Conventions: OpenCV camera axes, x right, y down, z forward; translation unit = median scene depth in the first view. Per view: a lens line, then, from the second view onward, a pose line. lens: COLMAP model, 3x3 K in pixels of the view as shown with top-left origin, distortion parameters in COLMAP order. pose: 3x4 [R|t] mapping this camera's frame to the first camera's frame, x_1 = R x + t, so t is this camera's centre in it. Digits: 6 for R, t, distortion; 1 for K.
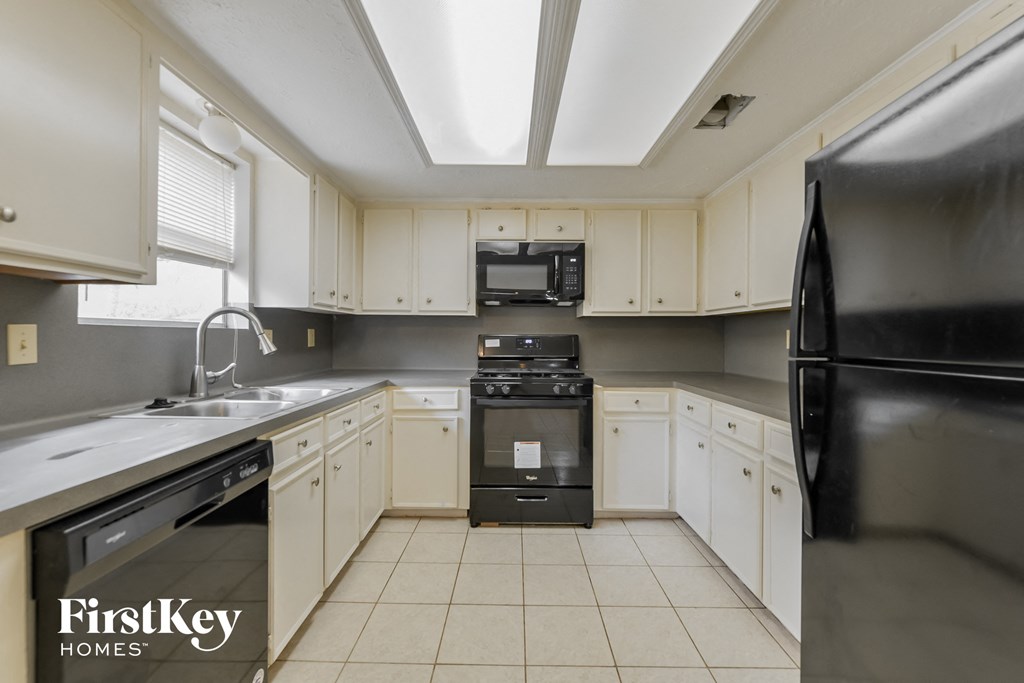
lens RADIAL K [[406.3, 0, 509.9], [0, 406.3, 337.8], [0, 0, 1]] dist [0.000930, 0.000086]
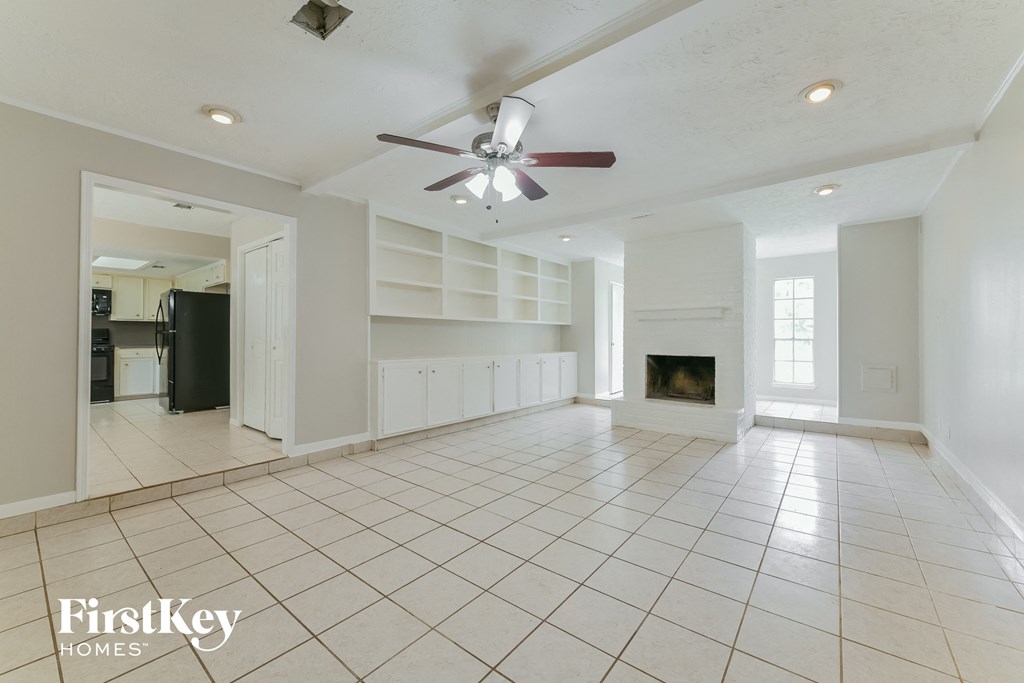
lens RADIAL K [[406.3, 0, 510.3], [0, 406.3, 333.3], [0, 0, 1]] dist [0.000930, 0.000086]
pose [[0.615998, 0.006370, 0.787722, -0.282530], [0.002039, 0.999951, -0.009680, 0.054999], [-0.787745, 0.007570, 0.615955, -2.576936]]
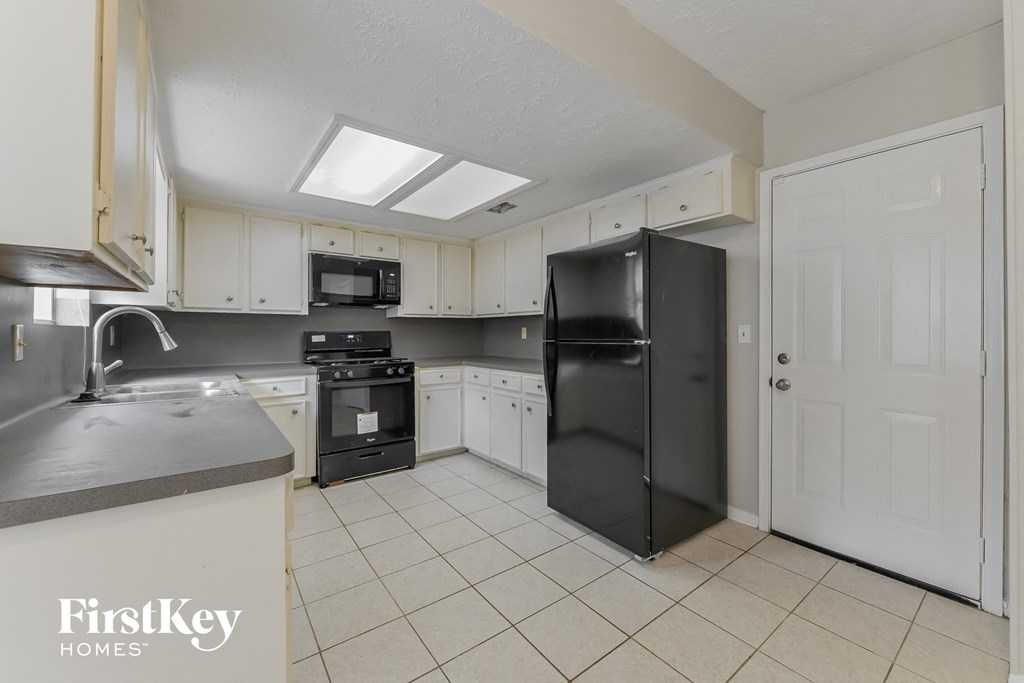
lens RADIAL K [[406.3, 0, 516.1], [0, 406.3, 332.4], [0, 0, 1]] dist [0.000930, 0.000086]
pose [[0.786201, -0.006950, 0.617932, -0.379291], [0.008361, 0.999965, 0.000609, -0.000313], [-0.617914, 0.004688, 0.786231, -0.318884]]
